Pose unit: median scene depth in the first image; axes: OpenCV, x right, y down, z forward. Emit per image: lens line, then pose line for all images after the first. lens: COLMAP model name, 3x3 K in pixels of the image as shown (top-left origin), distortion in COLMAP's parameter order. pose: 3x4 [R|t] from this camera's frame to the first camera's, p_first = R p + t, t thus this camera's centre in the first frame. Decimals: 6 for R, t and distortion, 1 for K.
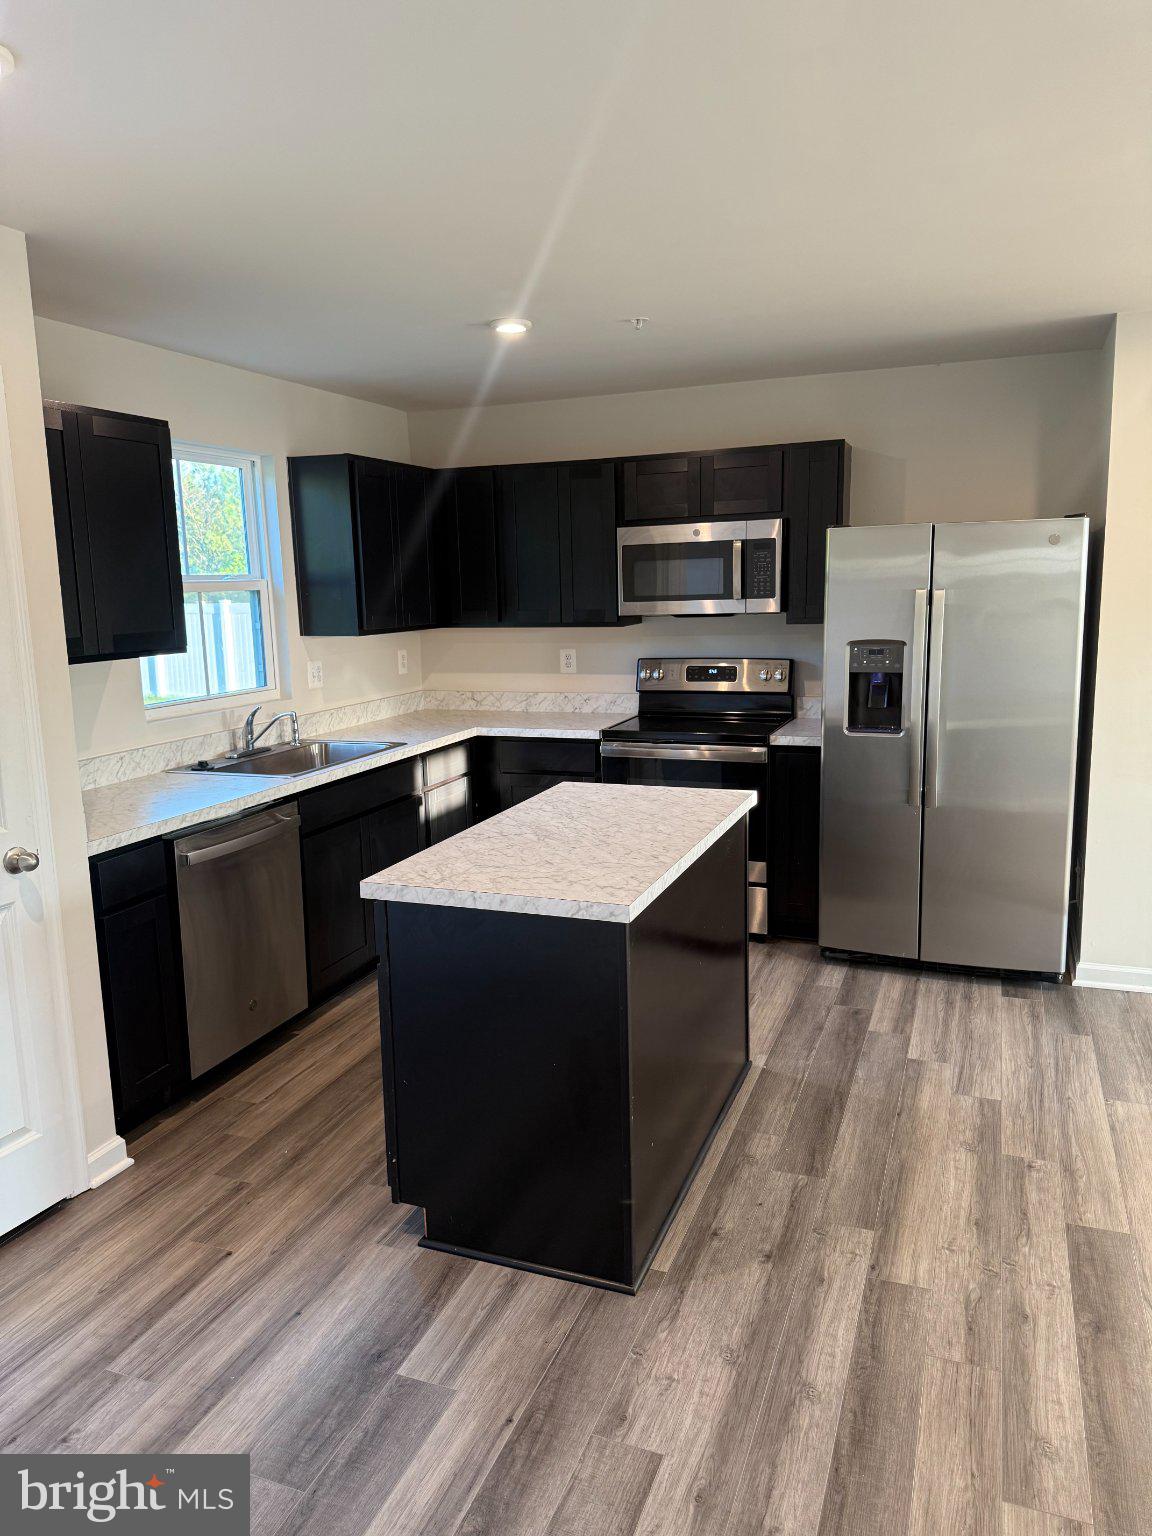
lens RADIAL K [[1076.2, 0, 572.7], [0, 1076.2, 774.5], [0, 0, 1]] dist [0.106737, -0.003196]
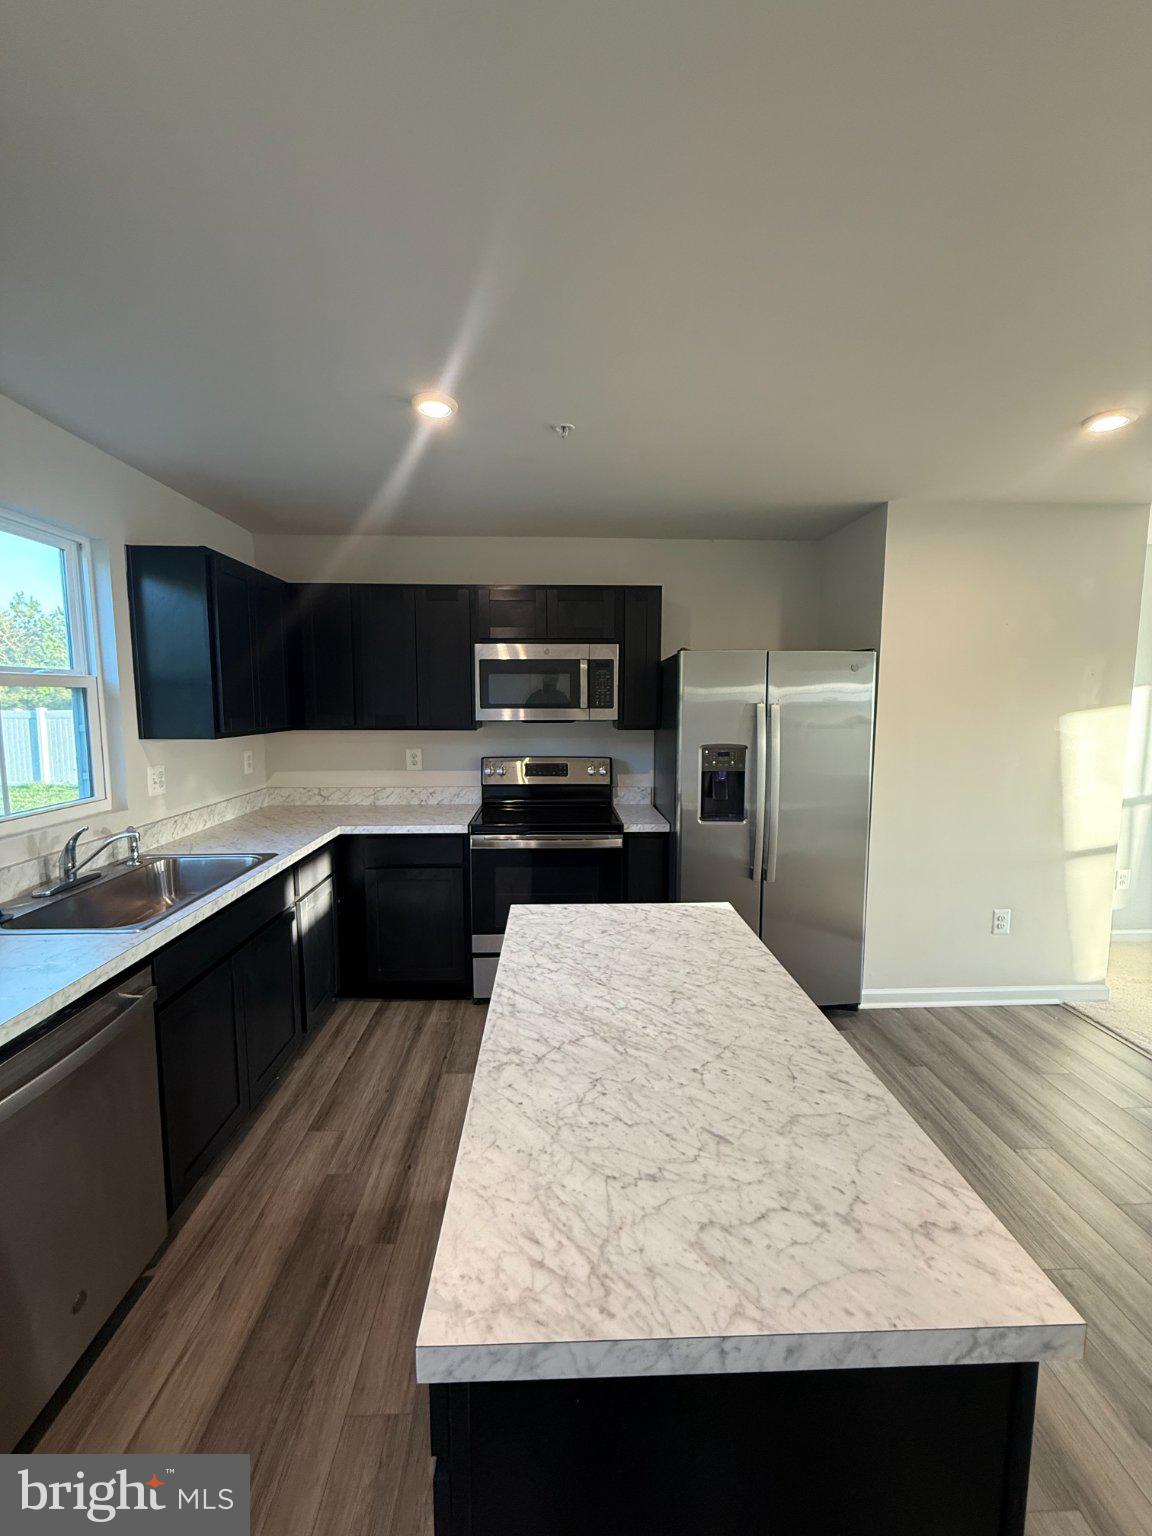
lens RADIAL K [[616.1, 0, 574.3], [0, 616.1, 768.4], [0, 0, 1]] dist [0.002004, 0.000380]
pose [[0.919062, -0.017326, 0.393732, -0.123630], [0.046344, 0.996853, -0.064311, -0.055076], [-0.391378, 0.077353, 0.916973, 0.399497]]
